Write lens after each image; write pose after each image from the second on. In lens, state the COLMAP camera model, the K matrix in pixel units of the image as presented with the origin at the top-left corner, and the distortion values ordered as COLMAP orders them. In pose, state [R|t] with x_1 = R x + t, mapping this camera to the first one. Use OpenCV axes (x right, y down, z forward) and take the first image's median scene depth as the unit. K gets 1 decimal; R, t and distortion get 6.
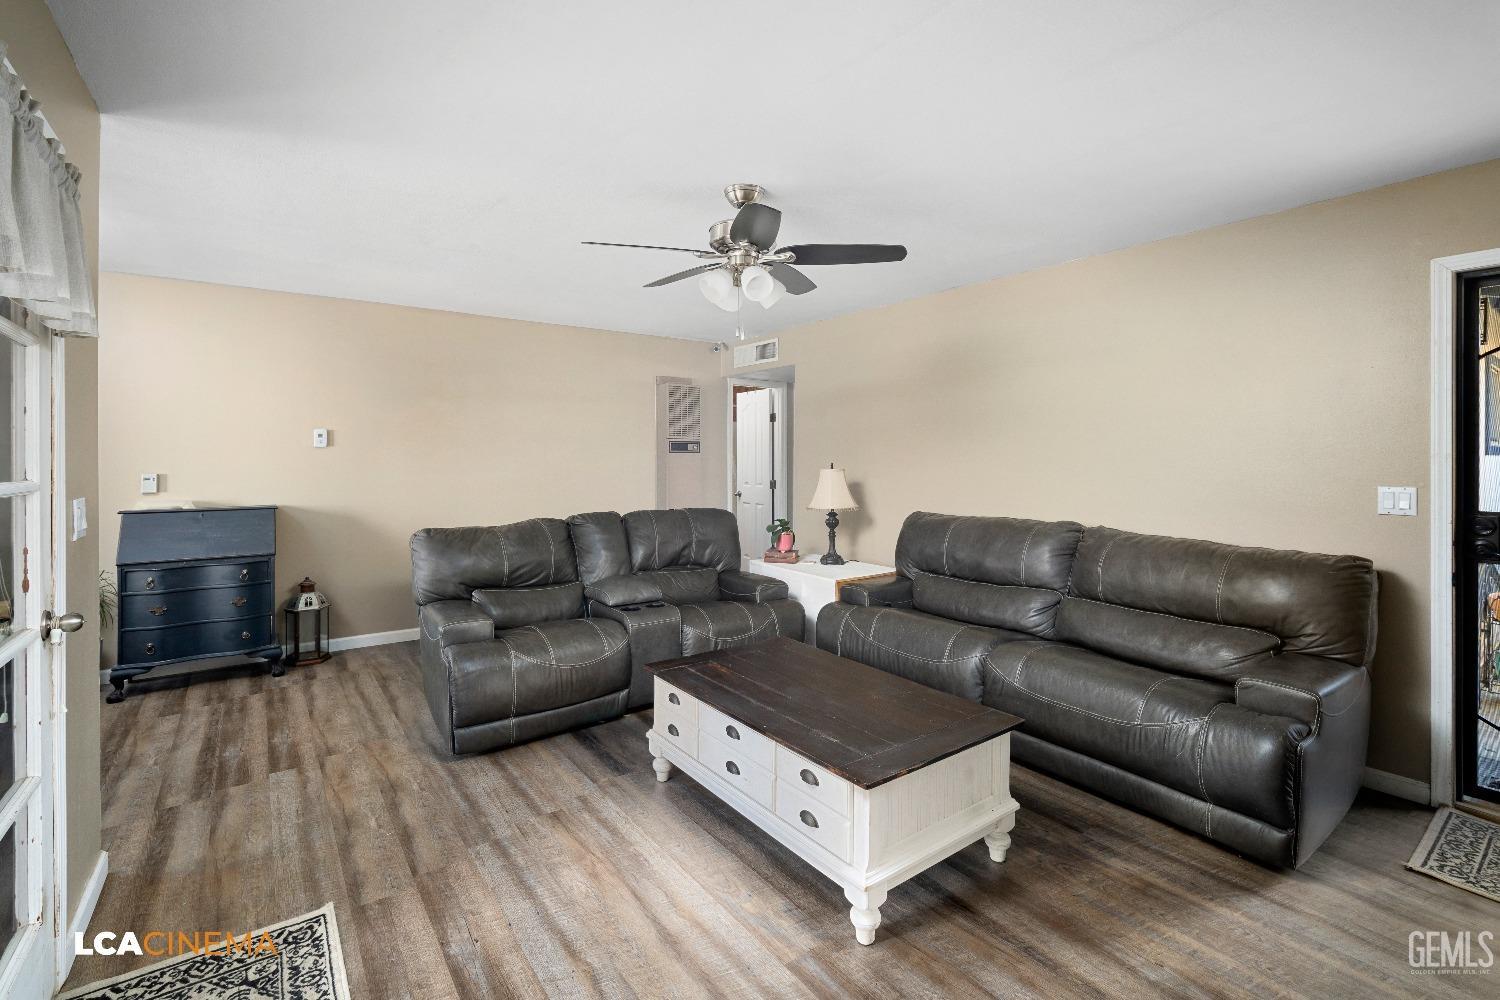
lens RADIAL K [[664.8, 0, 749.6], [0, 664.8, 457.6], [0, 0, 1]] dist [-0.001855, 0.000358]
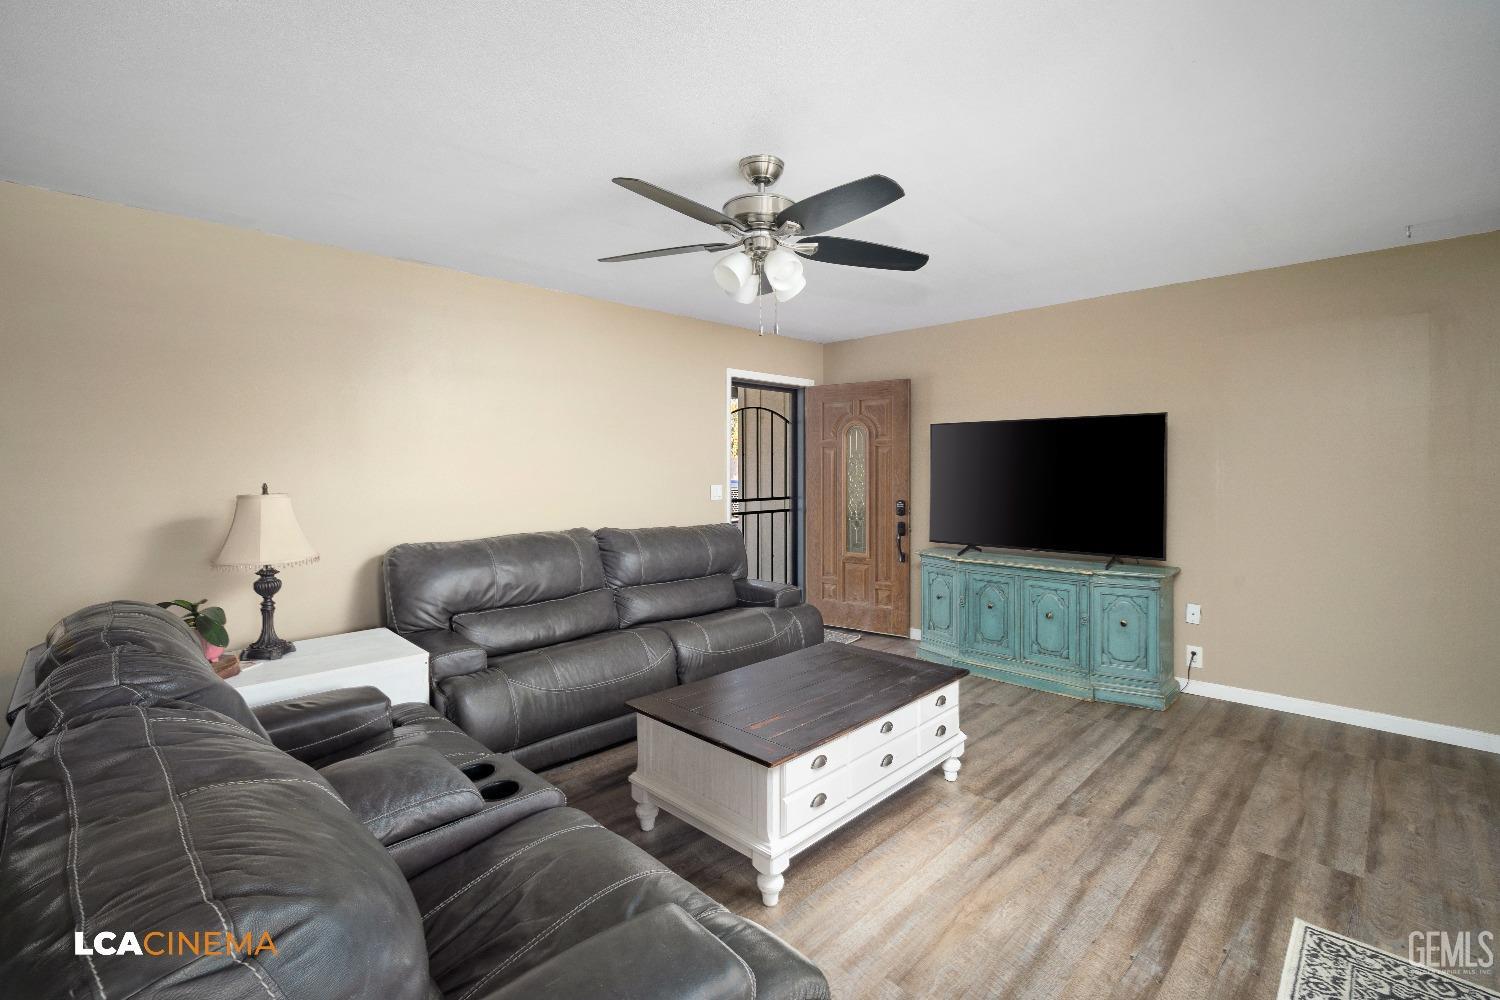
lens RADIAL K [[664.8, 0, 750.4], [0, 664.8, 495.2], [0, 0, 1]] dist [-0.001855, 0.000358]
pose [[-0.151593, -0.039878, 0.987638, -1.252773], [0.005341, 0.999138, 0.041162, -0.005927], [-0.988429, 0.011515, -0.151249, 1.672437]]
